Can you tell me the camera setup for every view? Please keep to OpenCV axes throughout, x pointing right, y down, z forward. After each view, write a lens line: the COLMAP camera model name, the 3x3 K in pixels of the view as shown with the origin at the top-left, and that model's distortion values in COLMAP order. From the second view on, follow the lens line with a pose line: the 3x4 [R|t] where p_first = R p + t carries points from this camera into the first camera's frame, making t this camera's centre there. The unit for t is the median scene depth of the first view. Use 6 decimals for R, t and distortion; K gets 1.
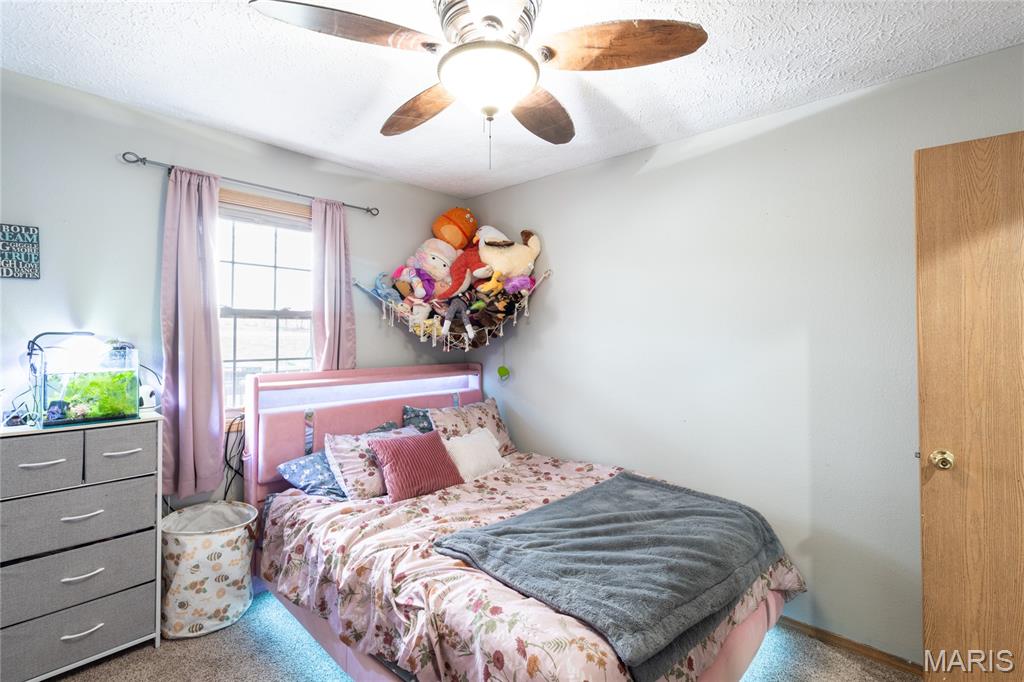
lens RADIAL K [[465.9, 0, 523.4], [0, 465.9, 326.9], [0, 0, 1]] dist [0.001067, -0.000005]
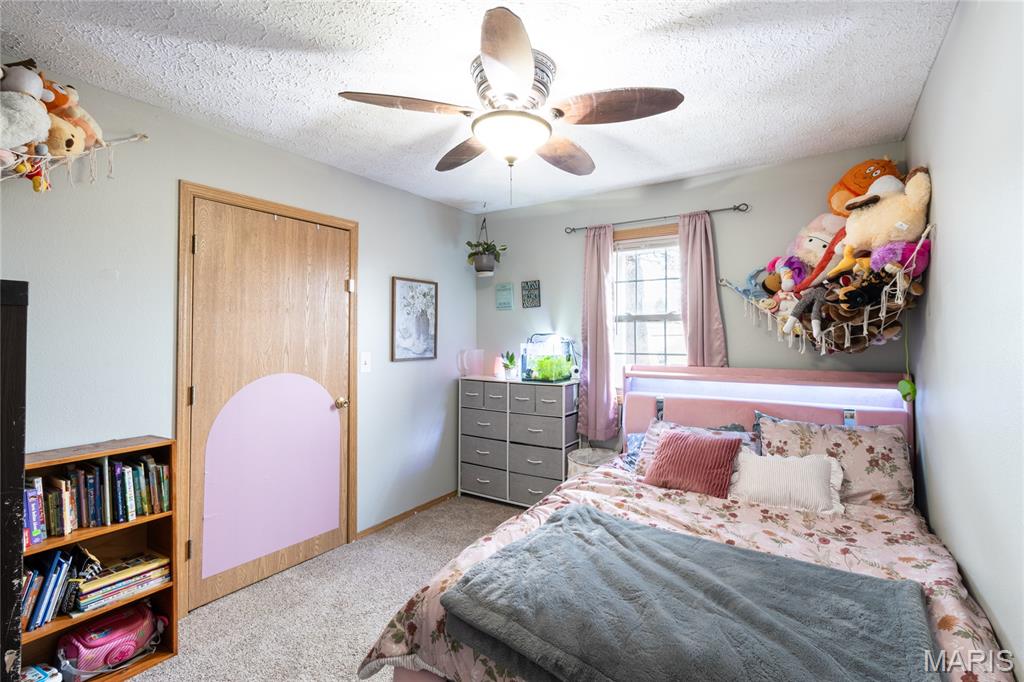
lens RADIAL K [[465.9, 0, 523.4], [0, 465.9, 326.9], [0, 0, 1]] dist [0.001067, -0.000005]
pose [[0.183625, -0.017404, -0.982842, 0.706758], [0.025765, 0.999585, -0.012887, 0.004399], [0.982659, -0.022957, 0.183997, 0.468291]]
